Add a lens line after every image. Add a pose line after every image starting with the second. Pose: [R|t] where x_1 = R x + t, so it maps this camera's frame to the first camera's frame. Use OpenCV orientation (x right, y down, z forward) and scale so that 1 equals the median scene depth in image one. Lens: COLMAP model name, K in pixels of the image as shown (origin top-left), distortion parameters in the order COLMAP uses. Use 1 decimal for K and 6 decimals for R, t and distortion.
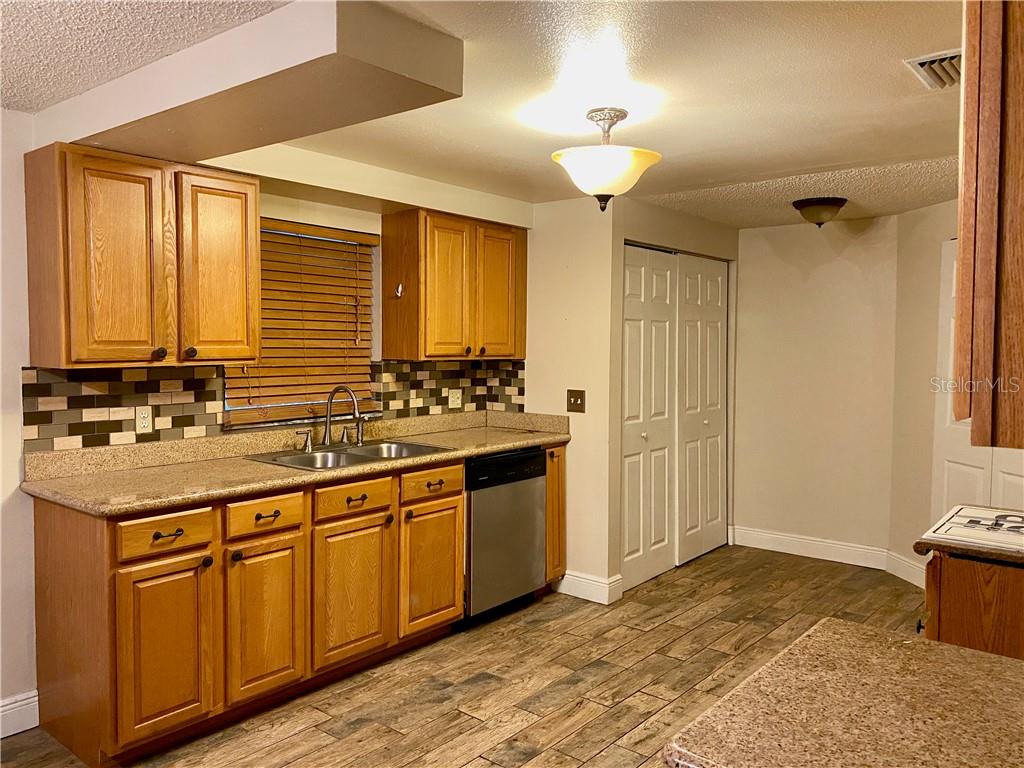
lens RADIAL K [[791.9, 0, 510.8], [0, 791.9, 384.0], [0, 0, 1]] dist [0.049837, -0.002251]
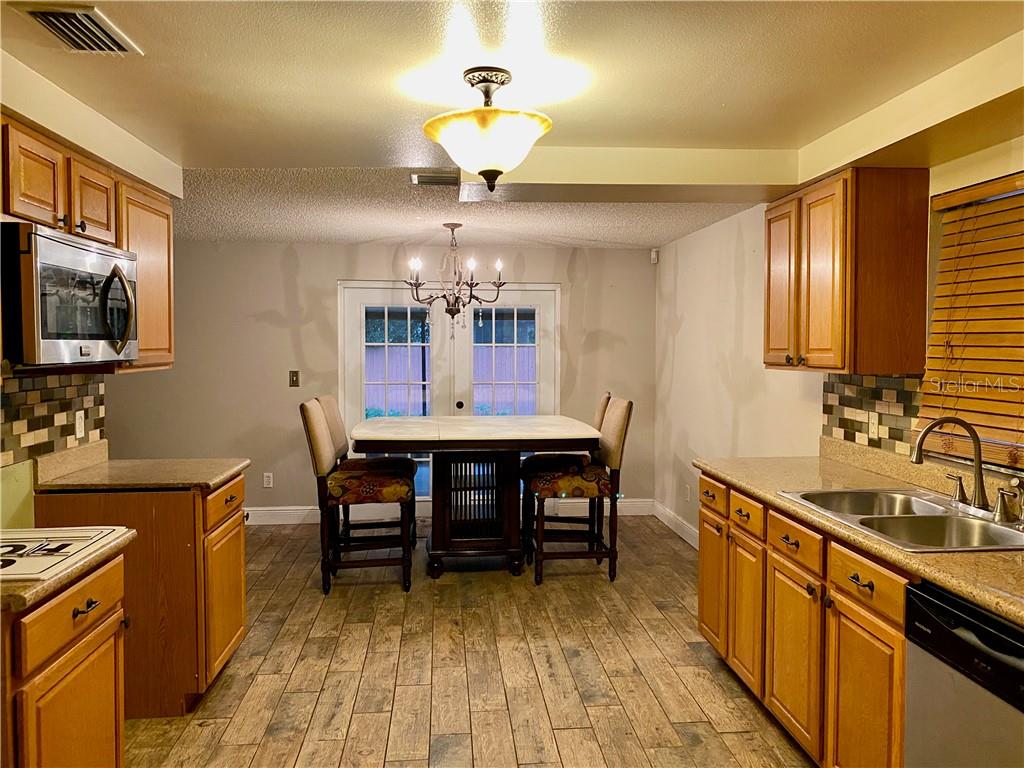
lens RADIAL K [[791.9, 0, 511.8], [0, 791.9, 376.7], [0, 0, 1]] dist [0.049837, -0.002251]
pose [[-0.707452, 0.024795, -0.706327, 0.604761], [-0.042924, 0.996032, 0.077957, -0.078981], [0.705457, 0.085469, -0.703580, 1.396400]]
